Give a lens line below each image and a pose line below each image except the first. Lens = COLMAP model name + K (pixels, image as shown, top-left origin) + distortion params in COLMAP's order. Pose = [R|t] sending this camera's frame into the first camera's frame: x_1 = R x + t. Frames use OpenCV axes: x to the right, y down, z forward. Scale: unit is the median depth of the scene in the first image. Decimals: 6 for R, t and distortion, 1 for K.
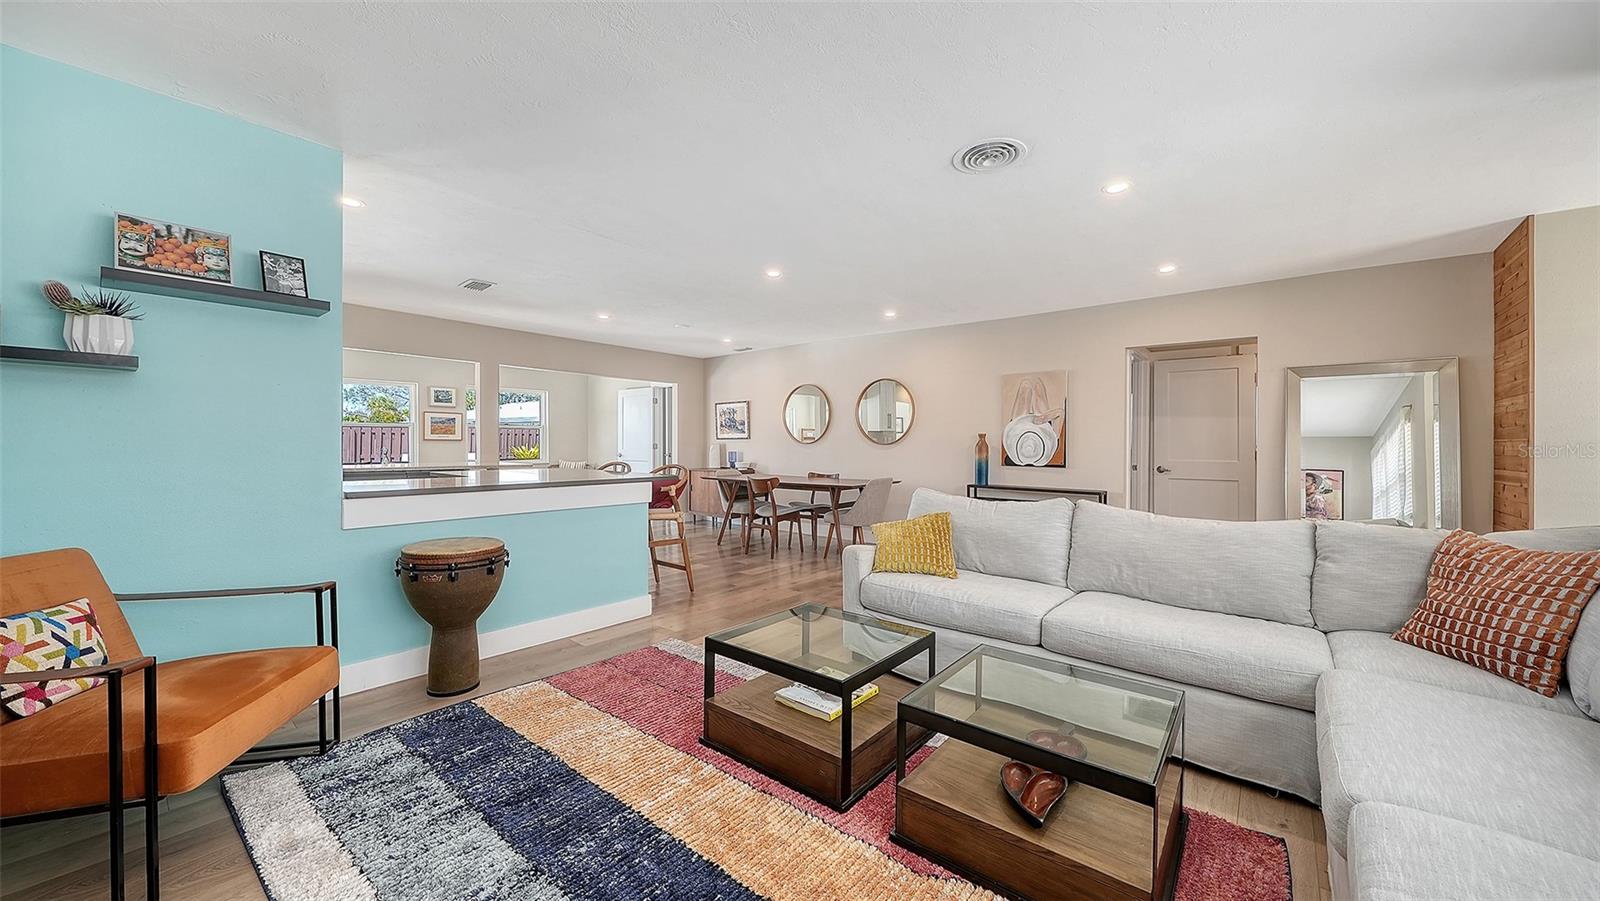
lens RADIAL K [[569.6, 0, 804.0], [0, 569.6, 447.8], [0, 0, 1]] dist [-0.007789, -0.000073]
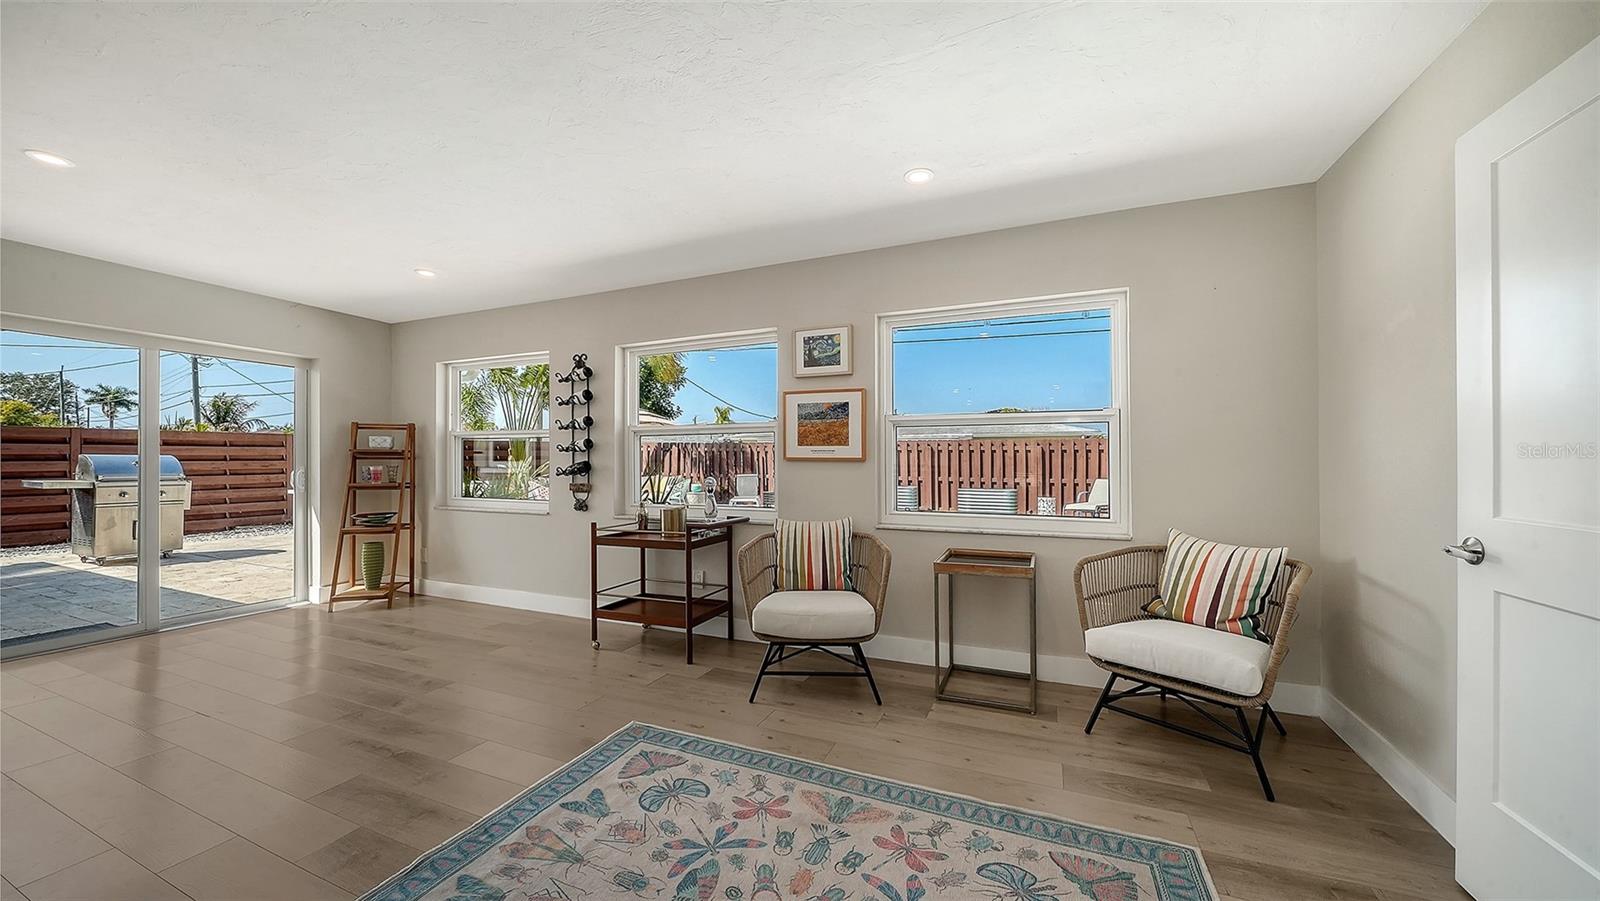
lens RADIAL K [[569.6, 0, 804.0], [0, 569.6, 447.8], [0, 0, 1]] dist [-0.007789, -0.000073]
pose [[0.287396, -0.027351, -0.957421, -0.283043], [-0.003611, 0.999554, -0.029639, -0.011279], [0.957805, 0.011976, 0.287169, 0.963770]]
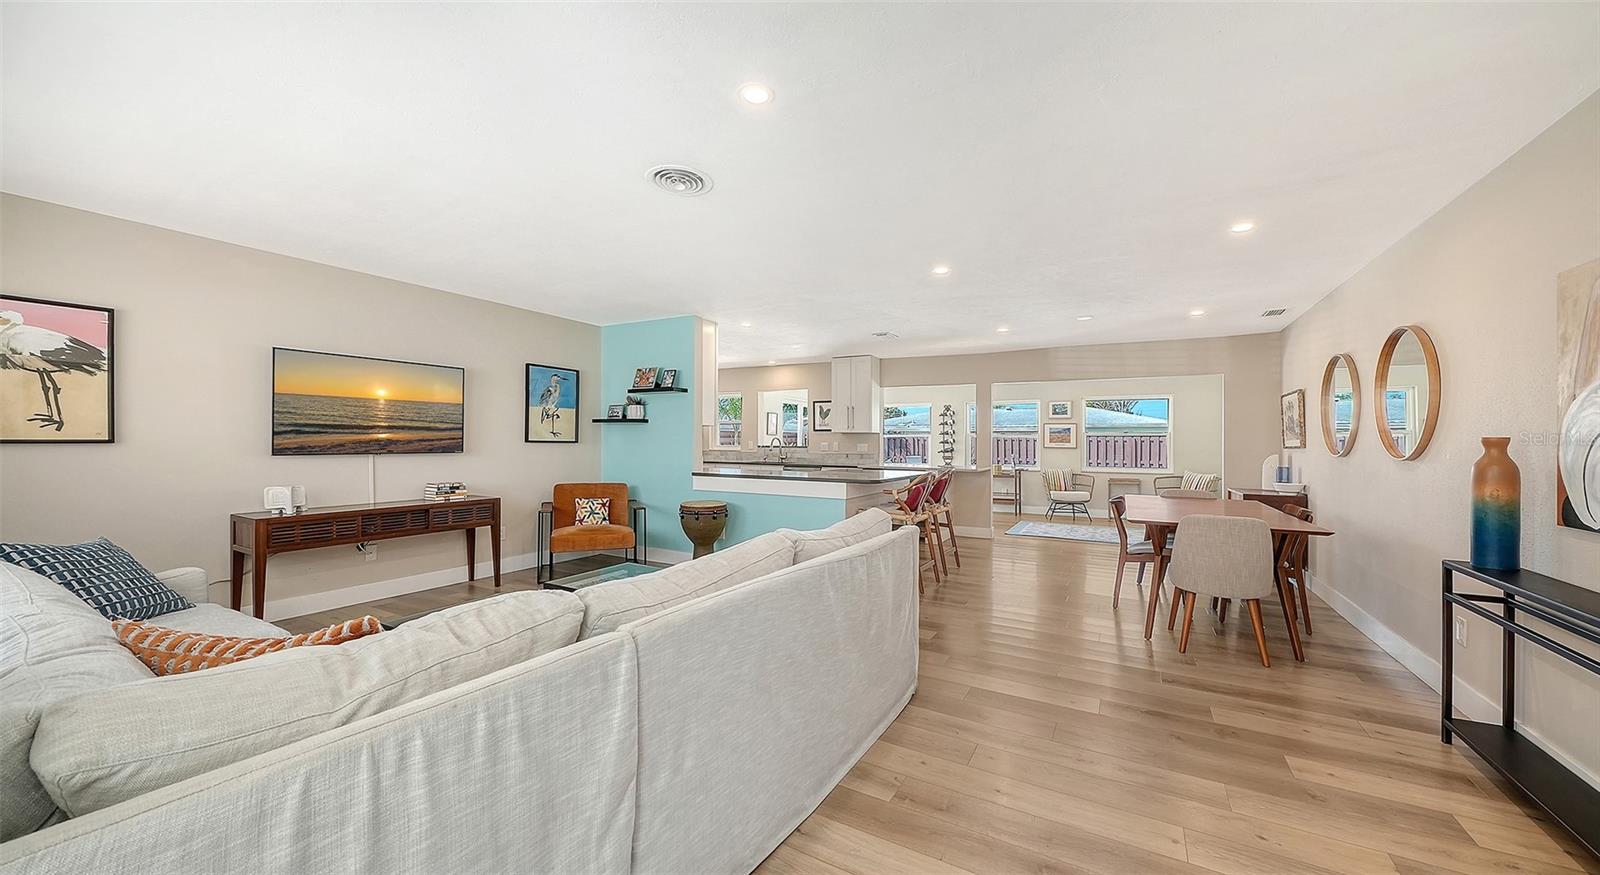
lens RADIAL K [[568.3, 0, 800.0], [0, 568.3, 437.5], [0, 0, 1]] dist [-0.000493, -0.000044]
pose [[0.164377, -0.015338, -0.986278, 0.440726], [-0.014750, 0.999729, -0.018005, -0.006843], [0.986287, 0.017507, 0.164106, 0.333269]]
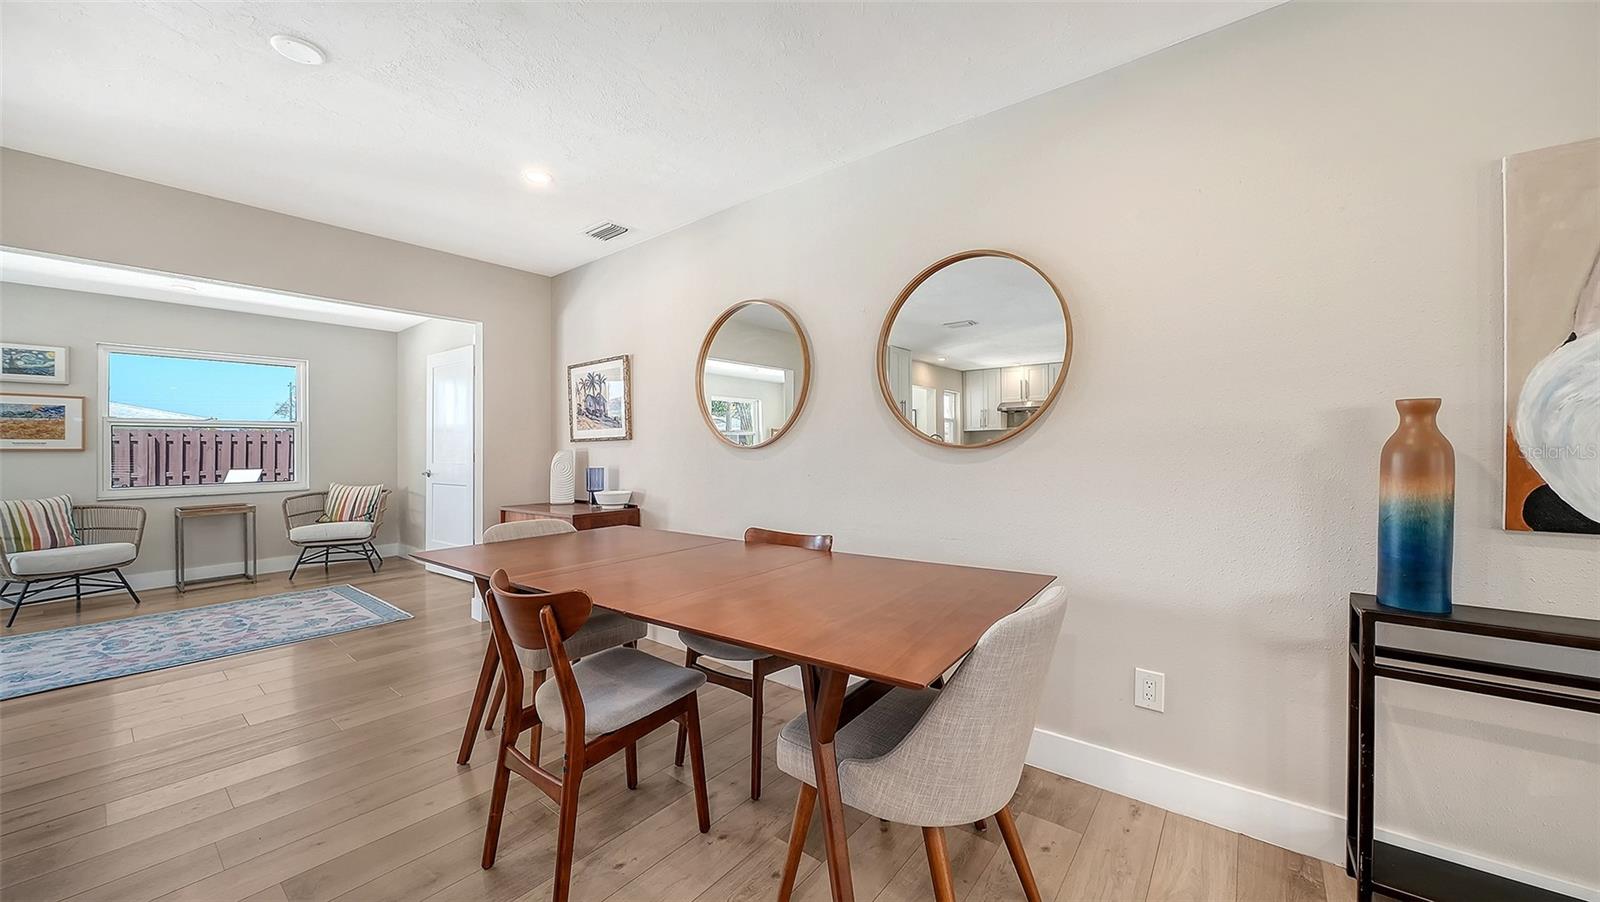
lens RADIAL K [[569.6, 0, 804.0], [0, 569.6, 448.3], [0, 0, 1]] dist [-0.007789, -0.000073]
pose [[0.999544, -0.012183, 0.027627, 0.027618], [0.012402, 0.999893, -0.007778, -0.003668], [-0.027530, 0.008117, 0.999588, 0.544891]]
